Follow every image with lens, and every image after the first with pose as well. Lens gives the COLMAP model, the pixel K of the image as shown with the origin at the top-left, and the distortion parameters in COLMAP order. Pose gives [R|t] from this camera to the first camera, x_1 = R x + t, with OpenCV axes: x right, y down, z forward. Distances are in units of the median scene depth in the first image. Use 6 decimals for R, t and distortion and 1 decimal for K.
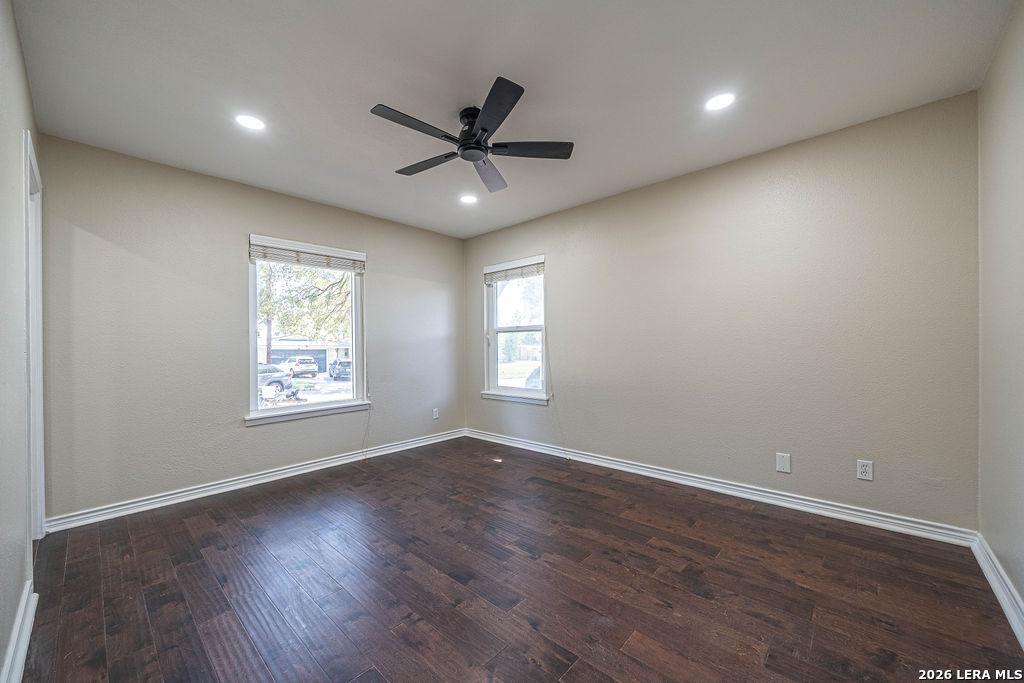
lens RADIAL K [[385.9, 0, 509.0], [0, 385.9, 349.6], [0, 0, 1]] dist [-0.001528, -0.000245]
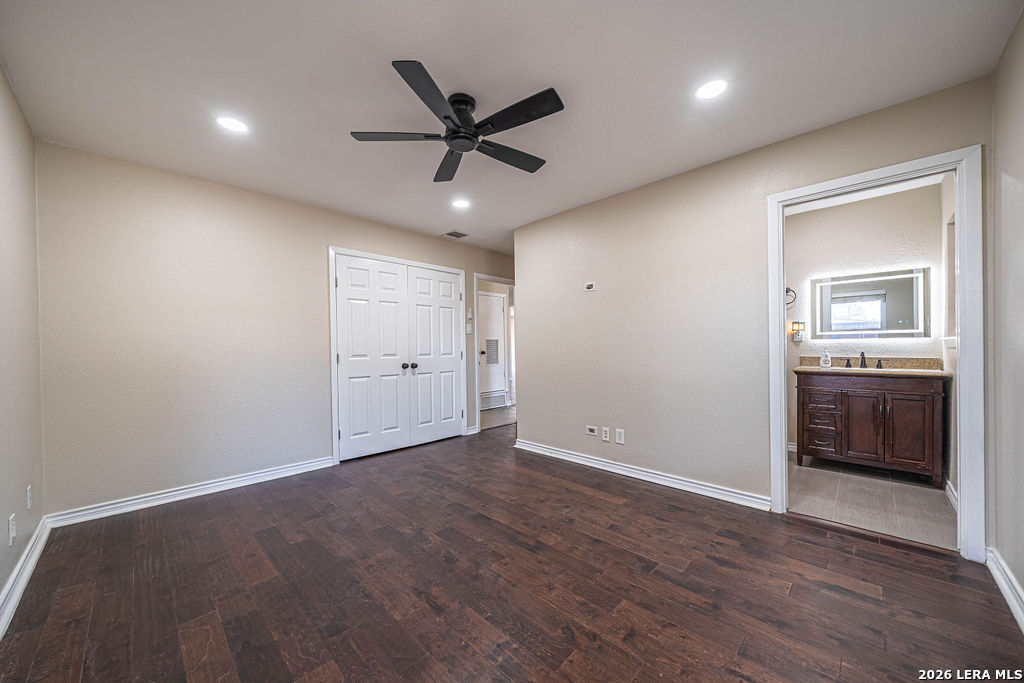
lens RADIAL K [[385.9, 0, 509.0], [0, 385.9, 349.6], [0, 0, 1]] dist [-0.001528, -0.000245]
pose [[-0.999111, 0.021125, 0.036469, -0.219736], [0.021502, 0.999719, 0.009983, -0.011976], [-0.036248, 0.010759, -0.999285, 1.844544]]
